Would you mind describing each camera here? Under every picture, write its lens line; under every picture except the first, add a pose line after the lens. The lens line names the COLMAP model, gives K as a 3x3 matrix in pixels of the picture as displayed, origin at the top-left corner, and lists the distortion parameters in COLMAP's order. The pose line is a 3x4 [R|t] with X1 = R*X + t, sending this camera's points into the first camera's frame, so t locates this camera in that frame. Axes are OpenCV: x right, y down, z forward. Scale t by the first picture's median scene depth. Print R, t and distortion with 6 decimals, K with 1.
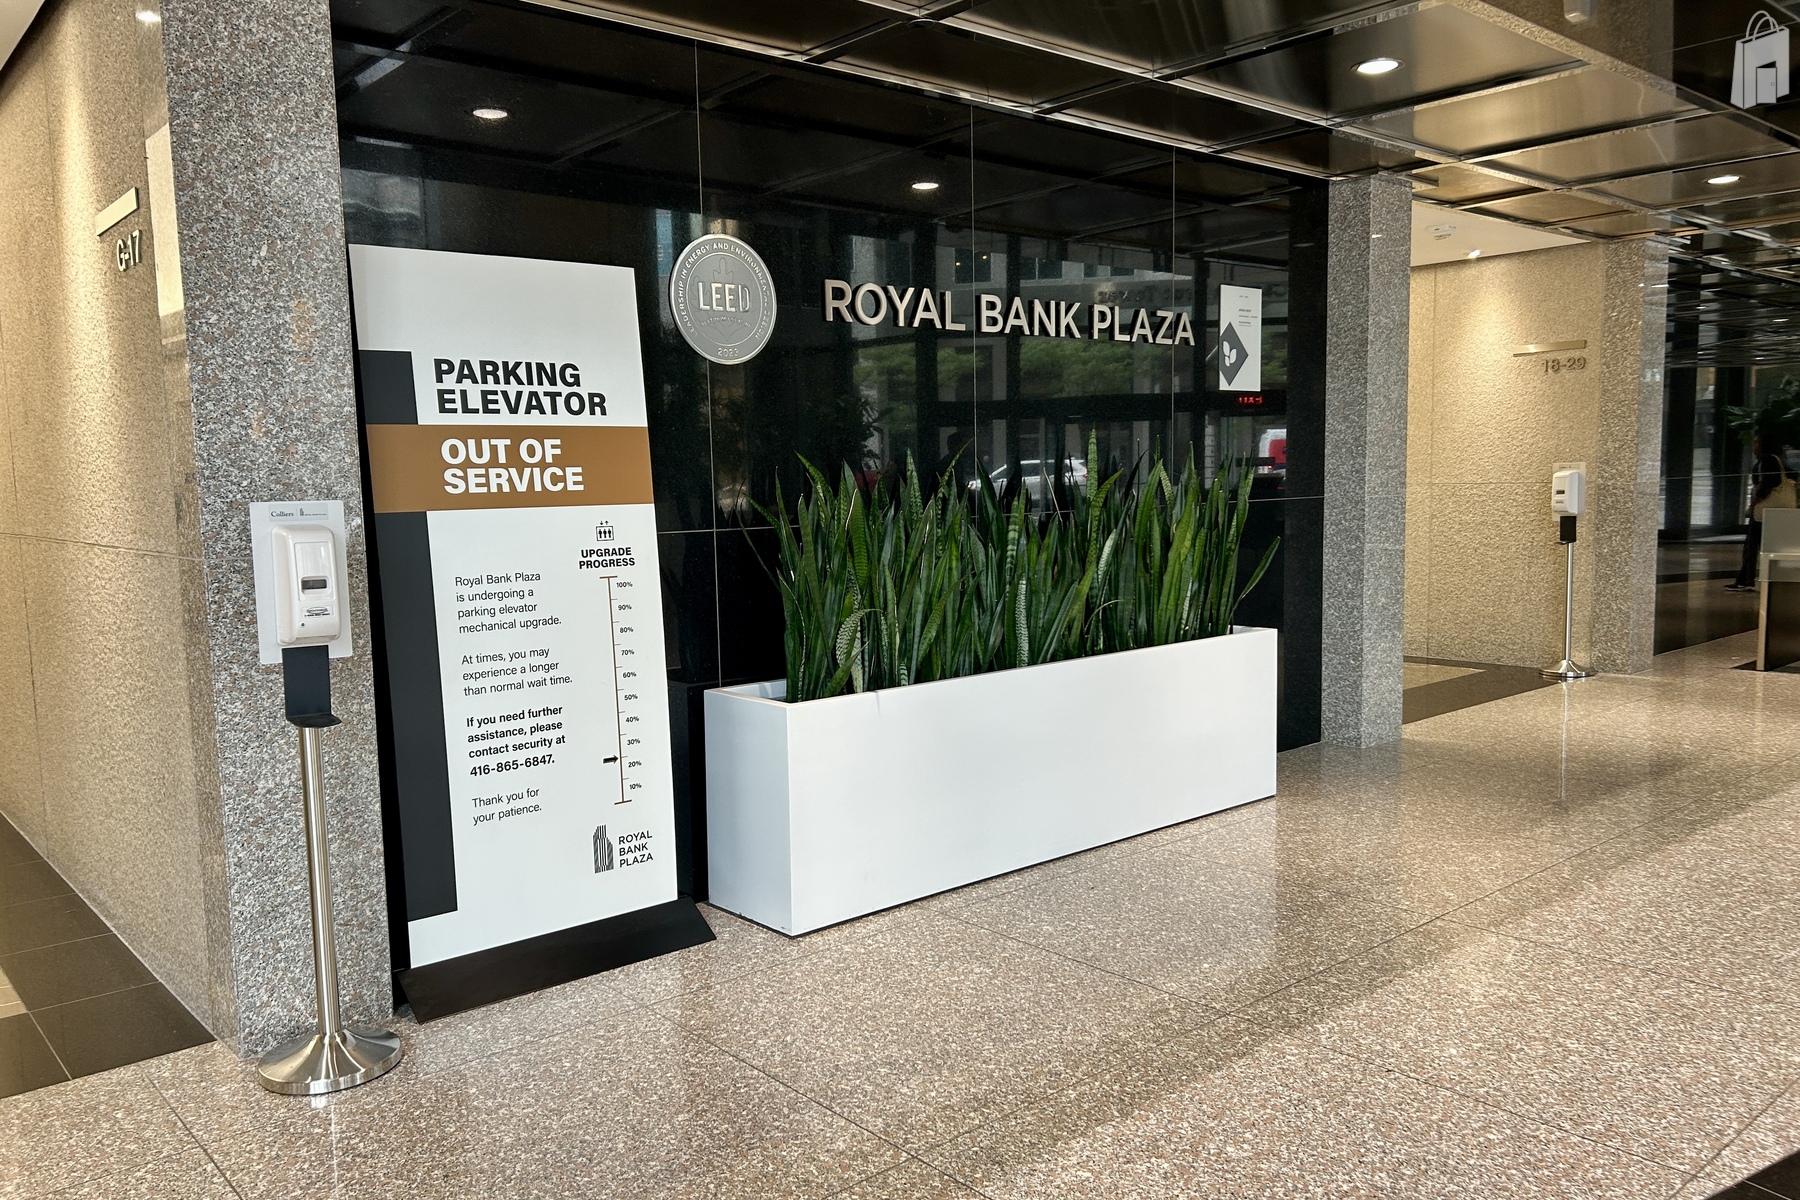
lens RADIAL K [[1375.6, 0, 900.0], [0, 1375.6, 600.0], [0, 0, 1]] dist [0.001055, 0.000113]
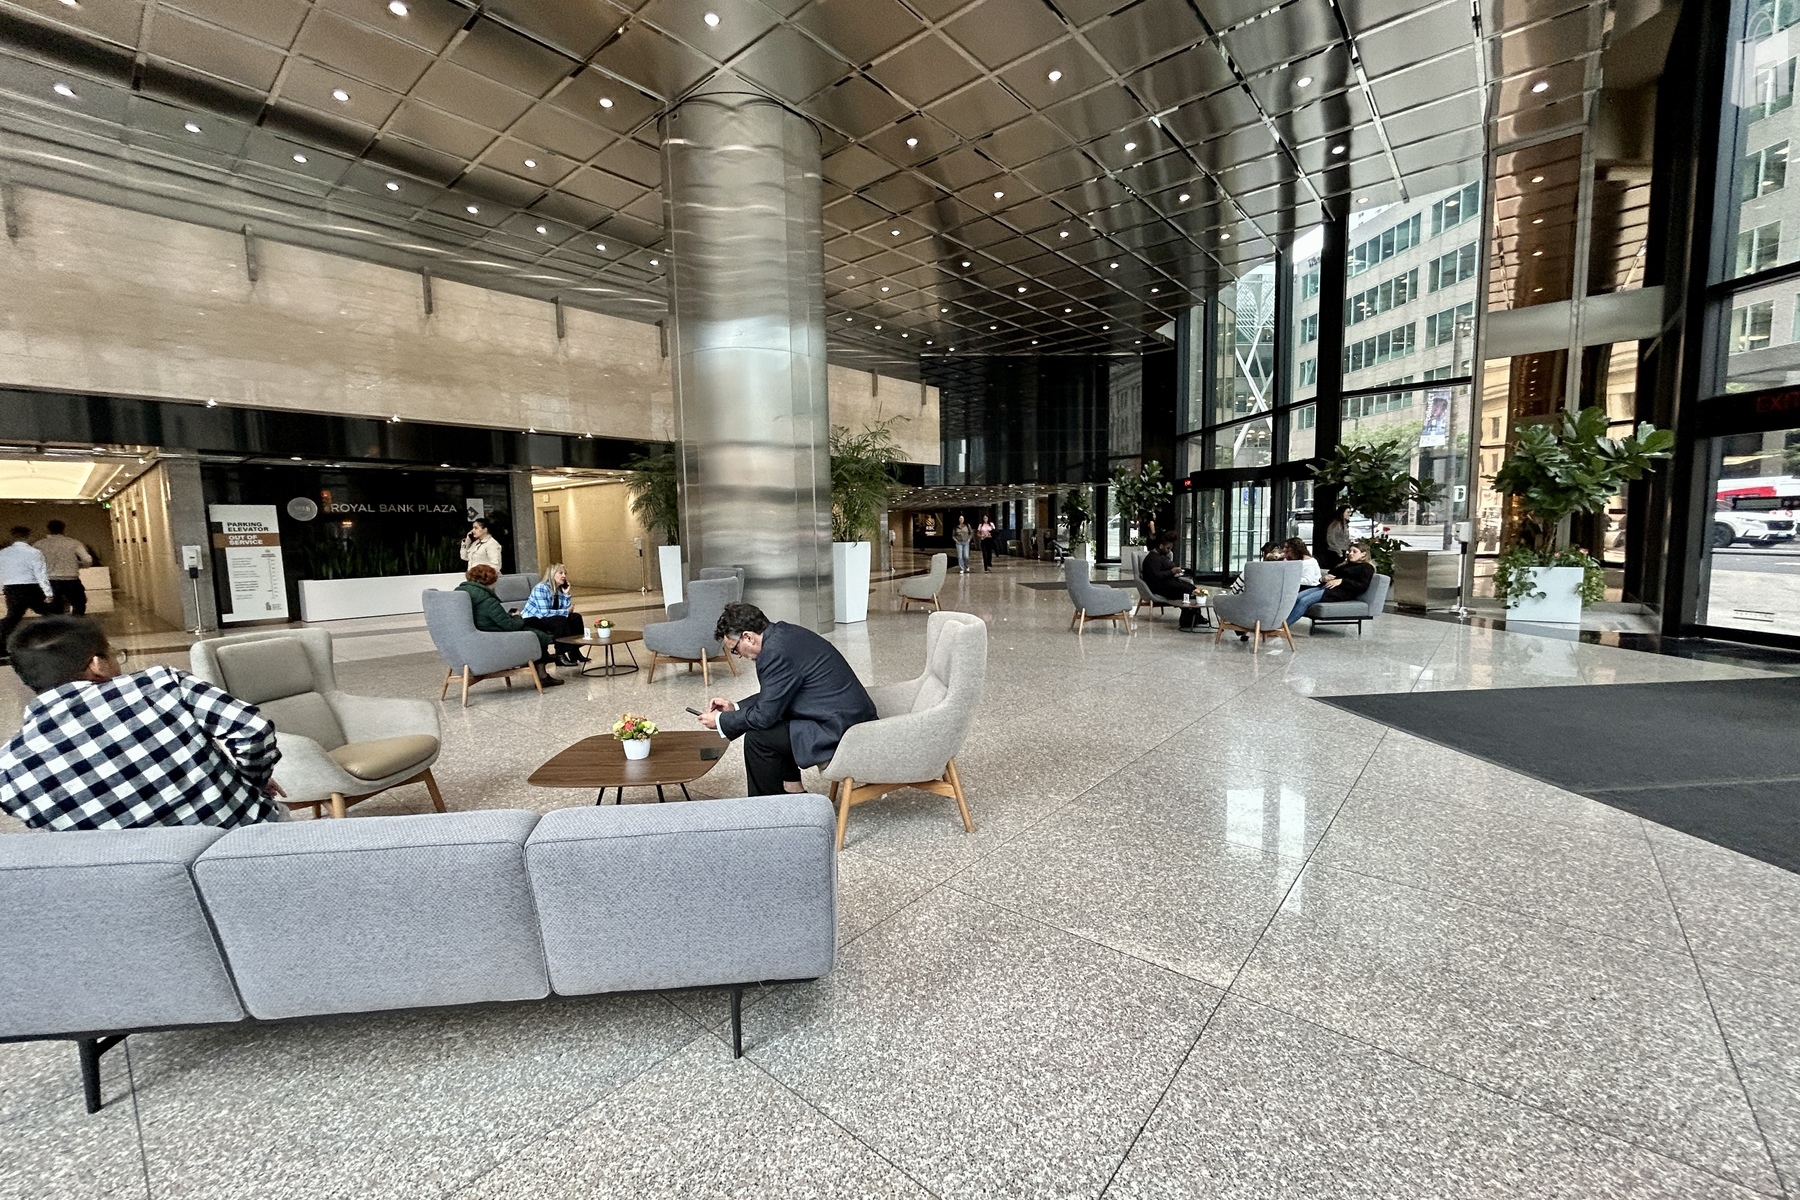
lens RADIAL K [[744.1, 0, 900.0], [0, 744.1, 600.0], [0, 0, 1]] dist [0.001457, 0.000180]
pose [[0.990597, -0.004280, 0.136742, 2.009203], [0.004334, 0.999991, -0.000101, 0.168969], [-0.136740, 0.000693, 0.990607, -2.489671]]
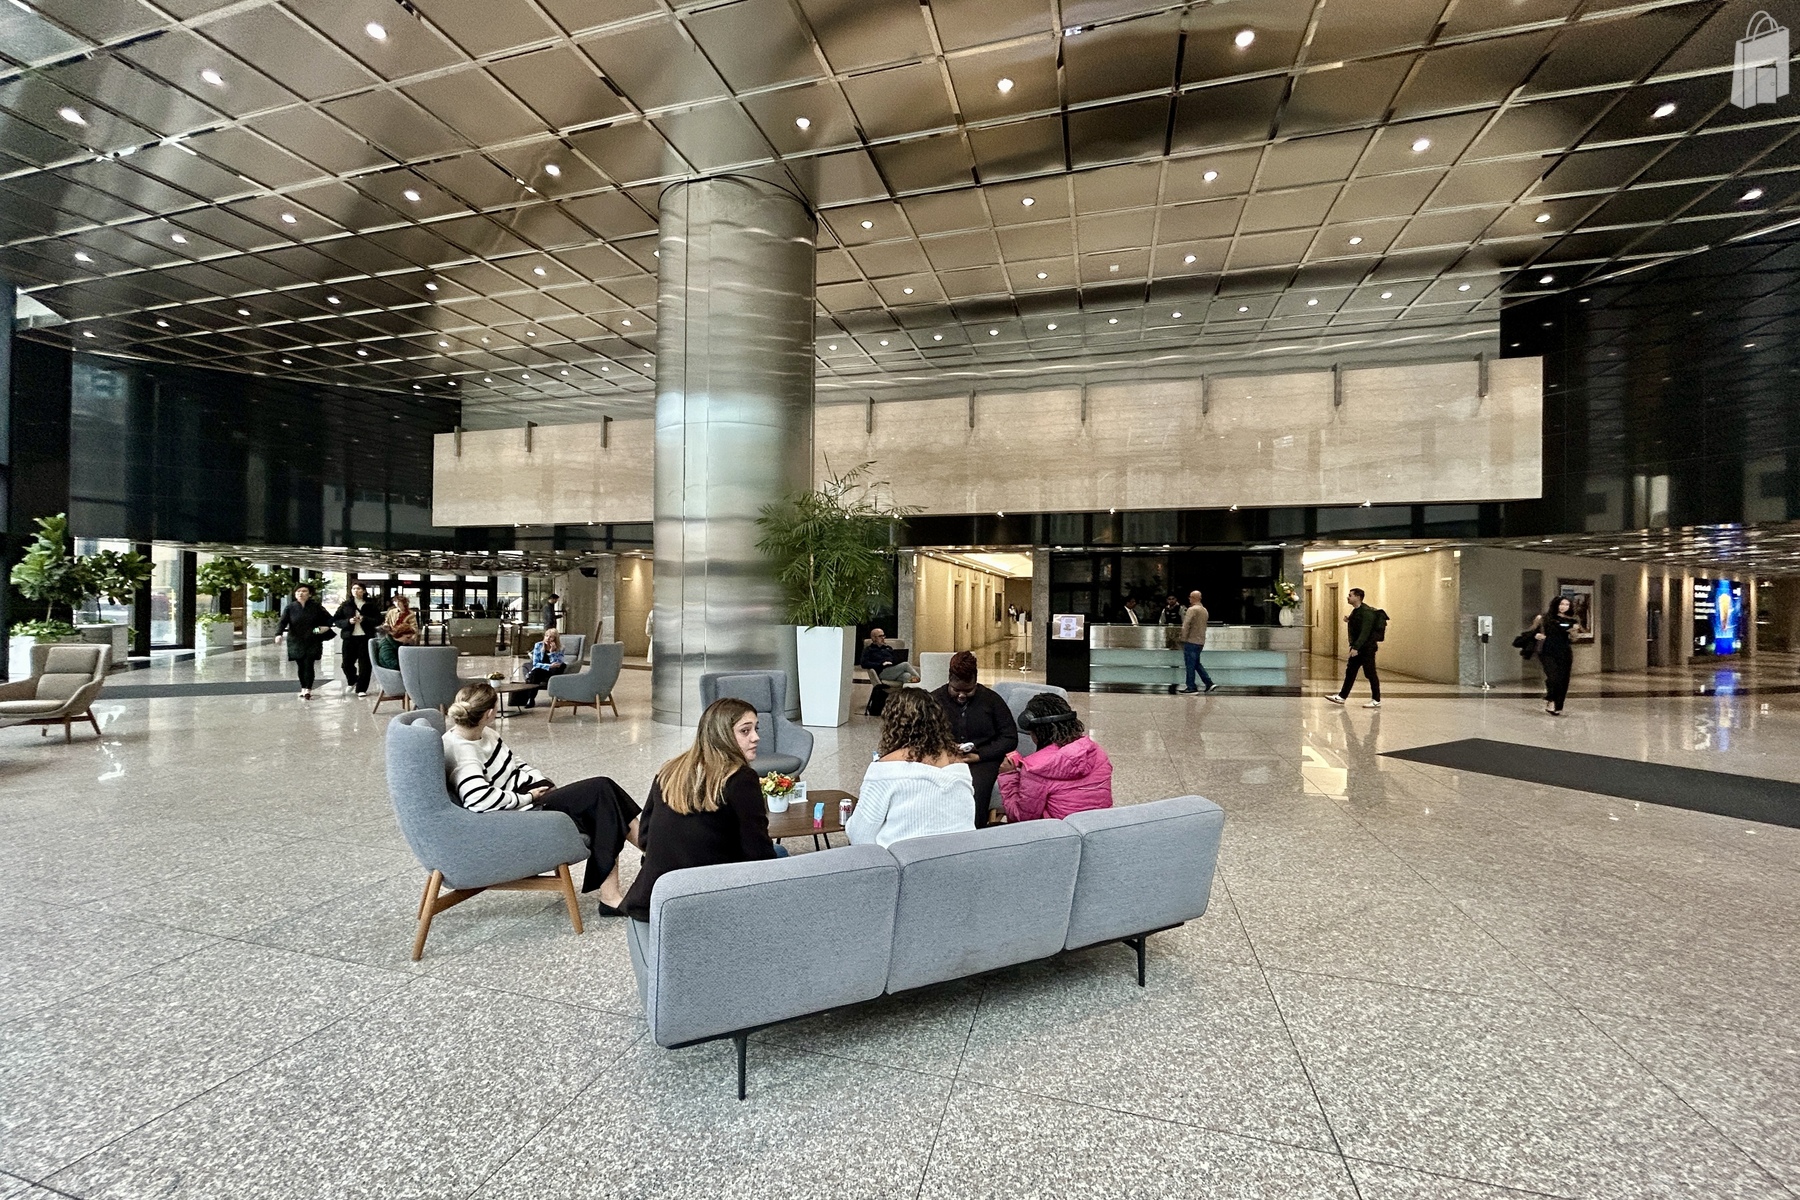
lens RADIAL K [[718.7, 0, 900.0], [0, 718.7, 600.0], [0, 0, 1]] dist [0.000060, -0.000411]
pose [[0.548006, 0.017342, -0.836295, 2.511291], [-0.098247, 0.994199, -0.043762, 0.117579], [0.830685, 0.106145, 0.546531, -2.059017]]
